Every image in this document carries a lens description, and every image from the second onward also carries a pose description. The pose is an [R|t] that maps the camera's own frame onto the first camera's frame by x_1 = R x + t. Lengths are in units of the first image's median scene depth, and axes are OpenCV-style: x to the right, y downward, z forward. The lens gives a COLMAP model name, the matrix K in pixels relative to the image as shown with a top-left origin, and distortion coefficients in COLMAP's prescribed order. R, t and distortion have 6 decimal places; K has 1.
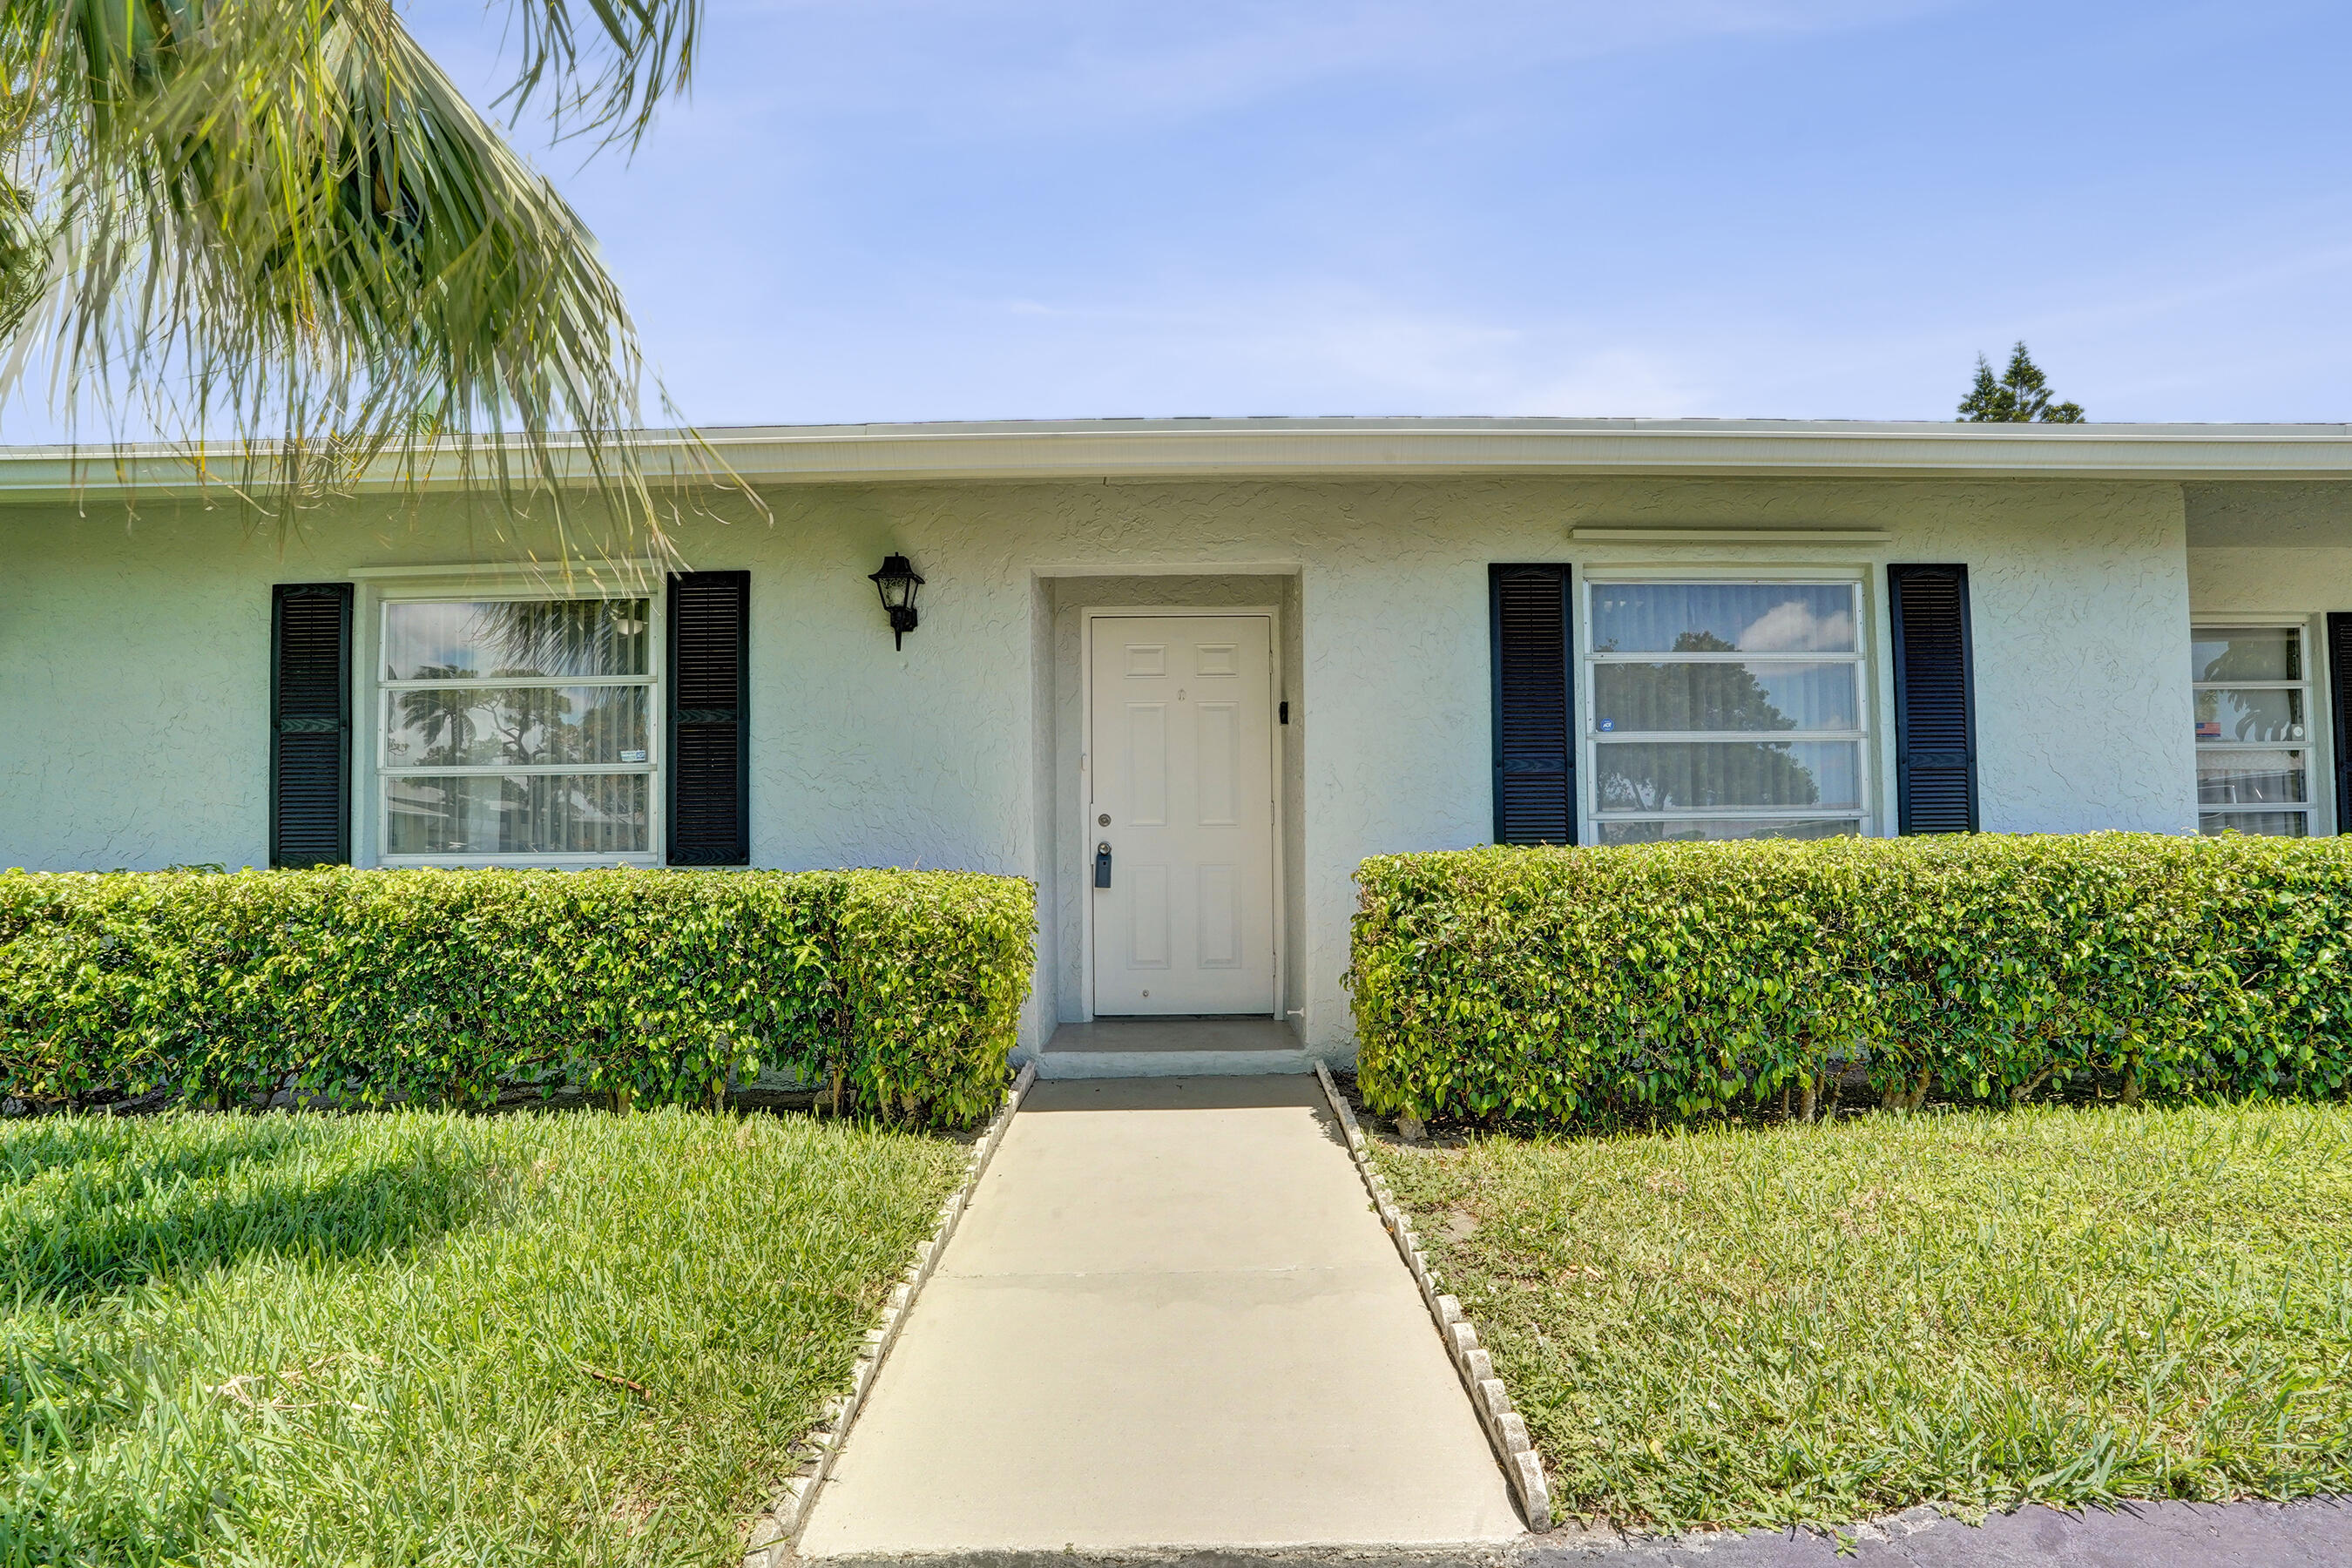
lens RADIAL K [[1088.9, 0, 1168.5], [0, 1088.9, 775.9], [0, 0, 1]] dist [-0.065212, 0.025302]
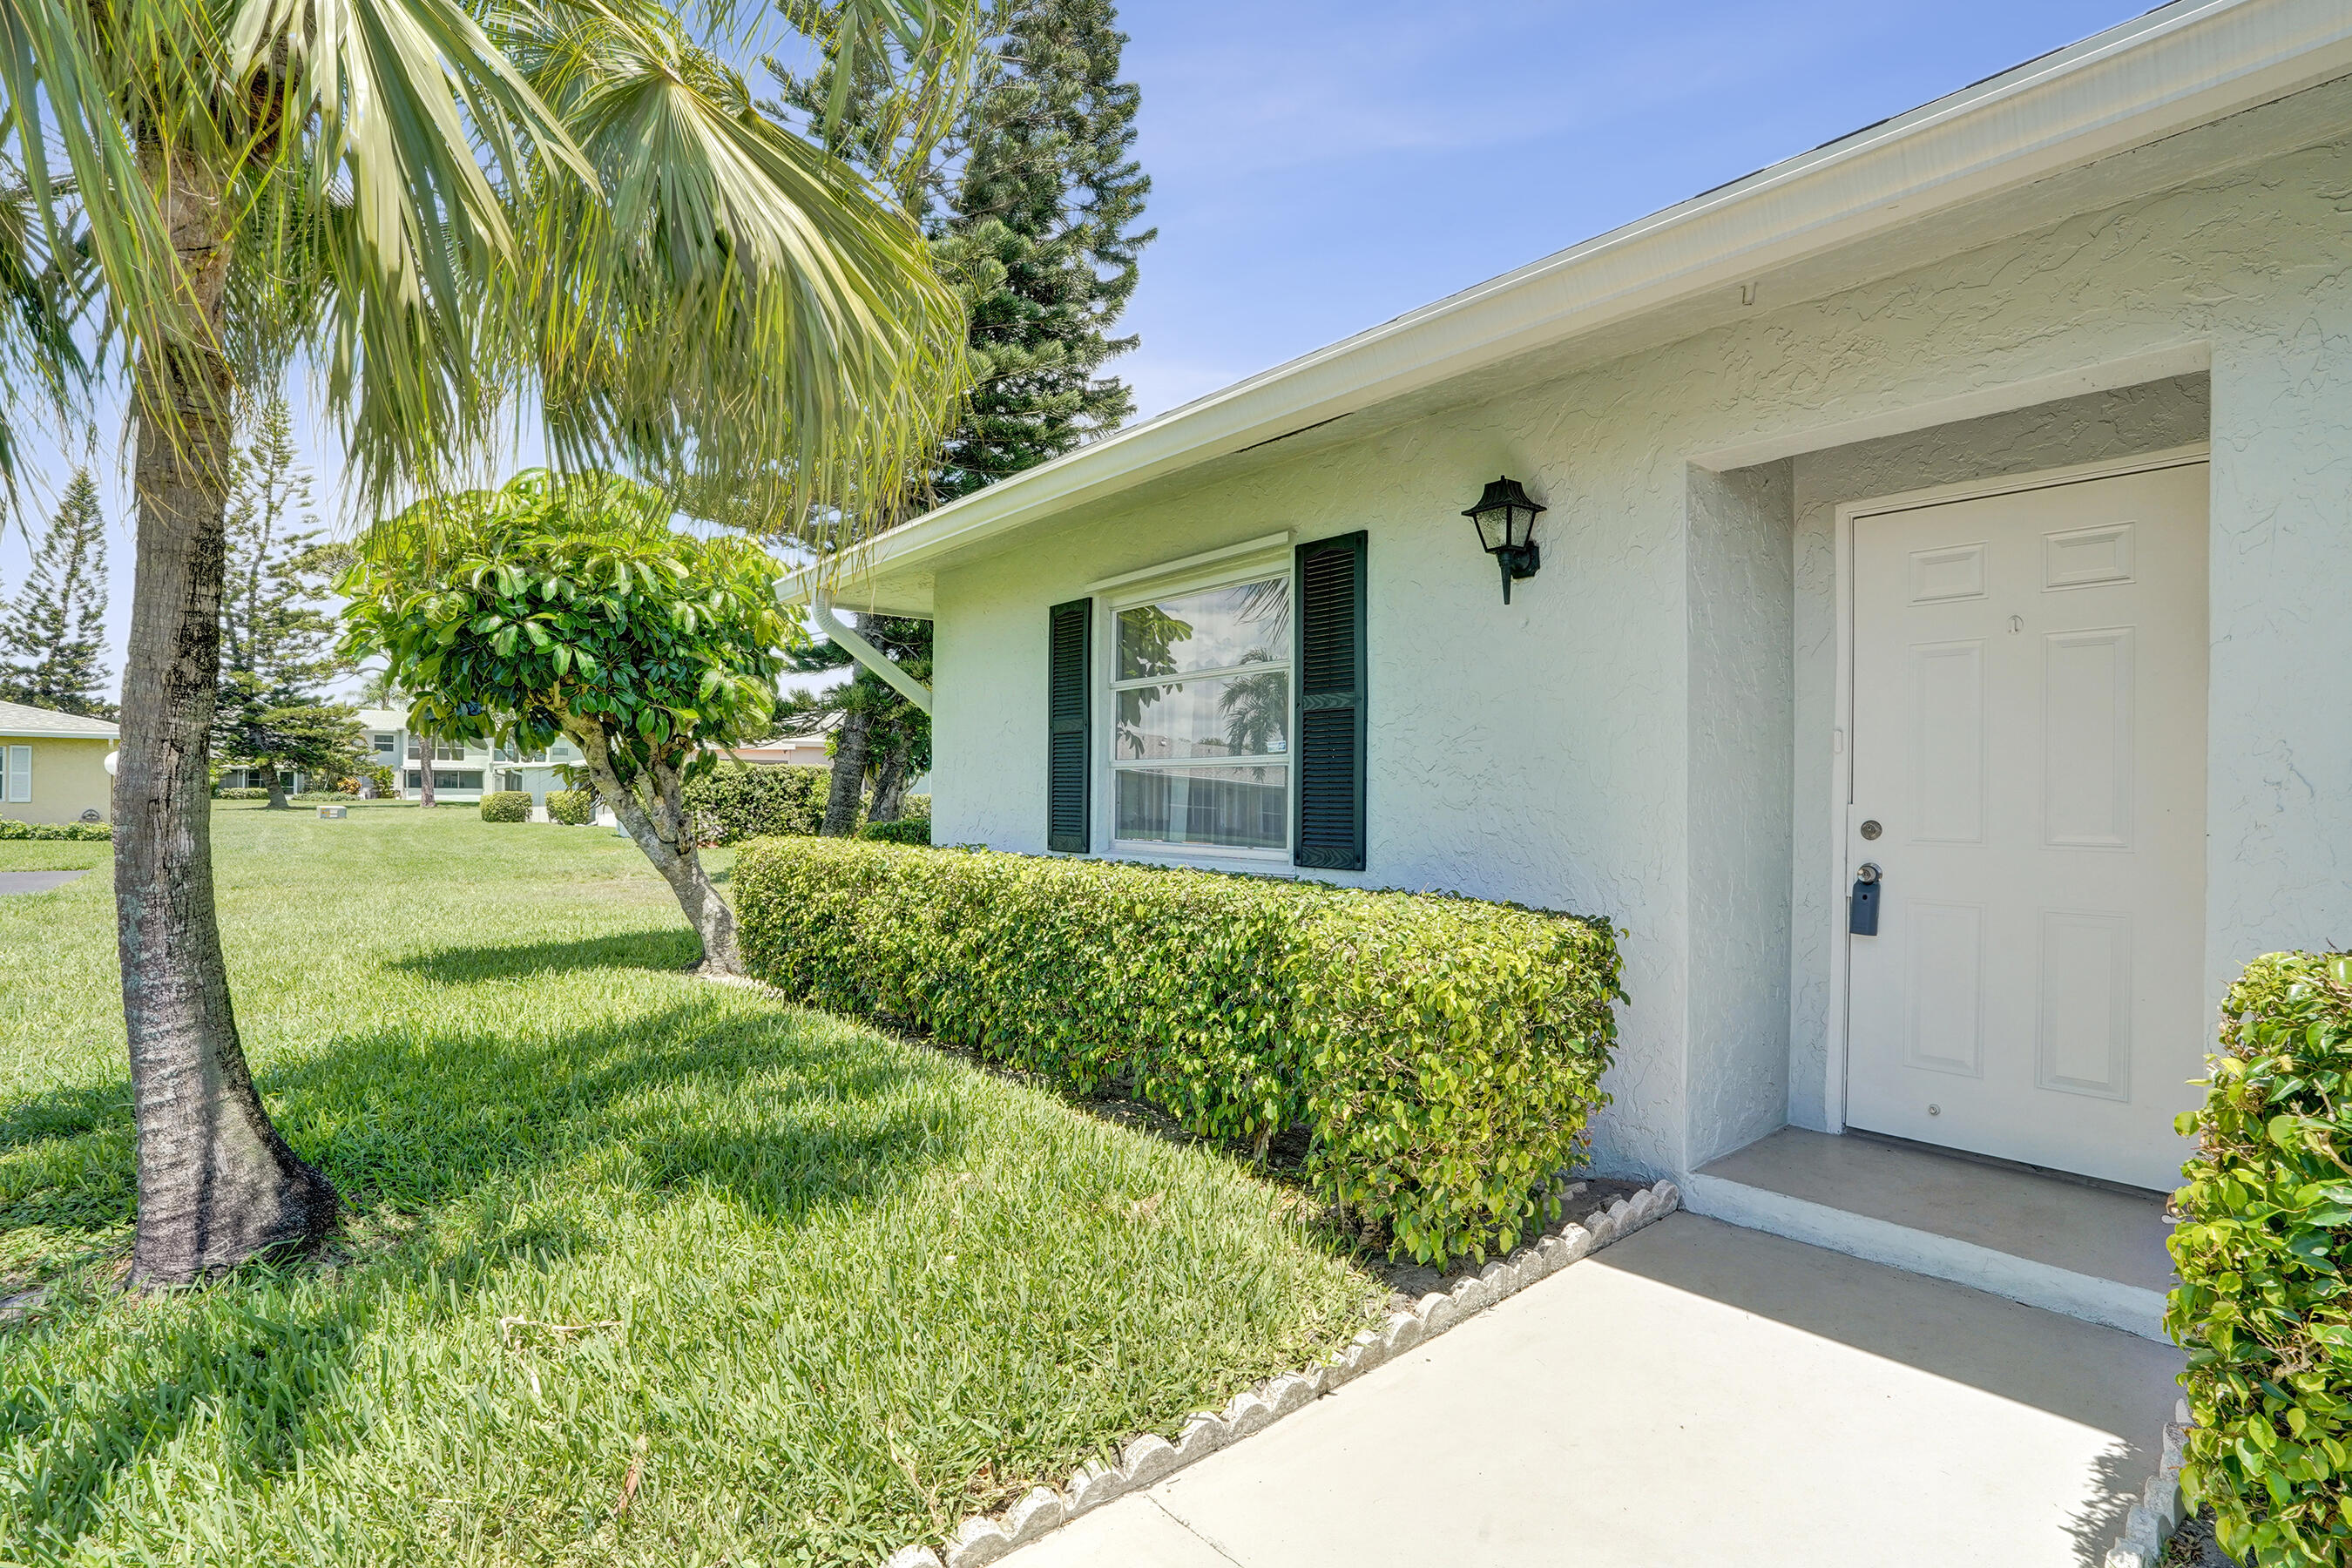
lens RADIAL K [[1102.9, 0, 1183.4], [0, 1102.9, 781.9], [0, 0, 1]] dist [-0.072454, 0.026215]
pose [[0.642358, 0.006326, -0.766379, 0.235354], [0.020422, 0.999470, 0.025367, -0.017294], [0.766133, -0.031945, 0.641888, 0.391863]]
